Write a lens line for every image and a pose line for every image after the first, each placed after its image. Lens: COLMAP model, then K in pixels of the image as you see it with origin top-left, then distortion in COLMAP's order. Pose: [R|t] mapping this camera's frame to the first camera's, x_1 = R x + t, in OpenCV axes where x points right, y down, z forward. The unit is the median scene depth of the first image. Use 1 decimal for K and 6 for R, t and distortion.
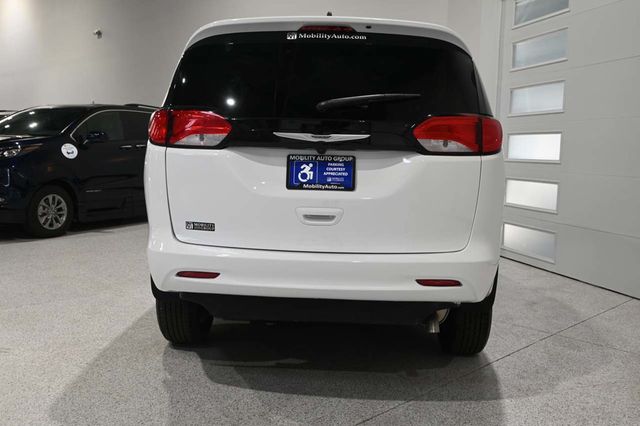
lens RADIAL K [[595.3, 0, 320.0], [0, 595.3, 213.0], [0, 0, 1]] dist [0.003355, -0.003095]
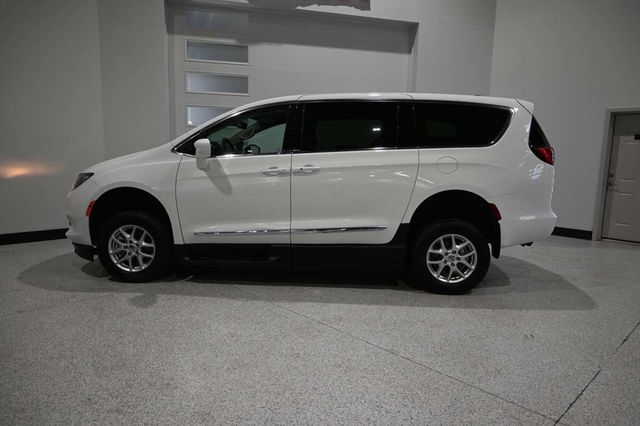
lens RADIAL K [[431.8, 0, 320.0], [0, 431.8, 213.0], [0, 0, 1]] dist [-0.002270, -0.005293]
pose [[0.019052, -0.156247, 0.987534, -1.782010], [0.080567, 0.984741, 0.154250, -0.247589], [-0.996567, 0.076624, 0.031350, 1.792722]]
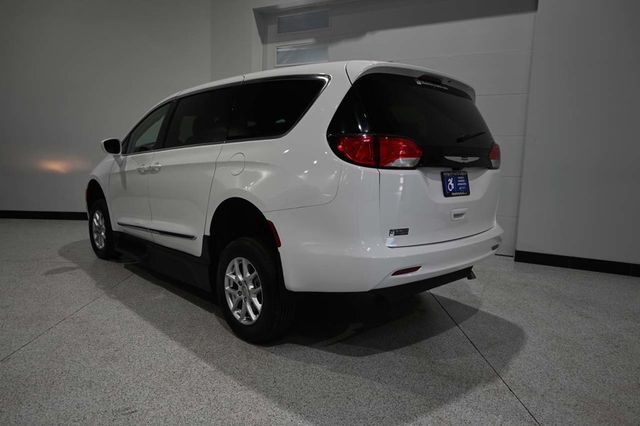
lens RADIAL K [[438.7, 0, 326.3], [0, 438.7, 213.3], [0, 0, 1]] dist [0.014504, 0.001700]
pose [[0.695885, -0.100104, 0.711142, -0.966674], [0.062869, 0.994927, 0.078531, -0.099137], [-0.715396, -0.009940, 0.698649, 0.480724]]
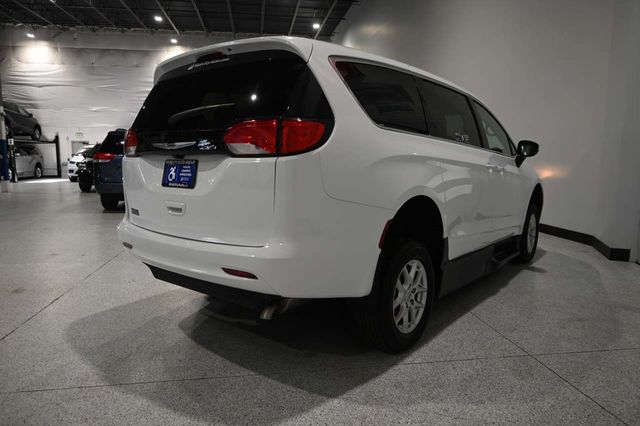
lens RADIAL K [[431.8, 0, 320.0], [0, 431.8, 213.0], [0, 0, 1]] dist [-0.002270, -0.005293]
pose [[0.805085, 0.051446, -0.590924, 0.777732], [-0.042700, 0.998674, 0.028770, -0.023596], [0.591620, 0.002070, 0.806214, 0.438368]]
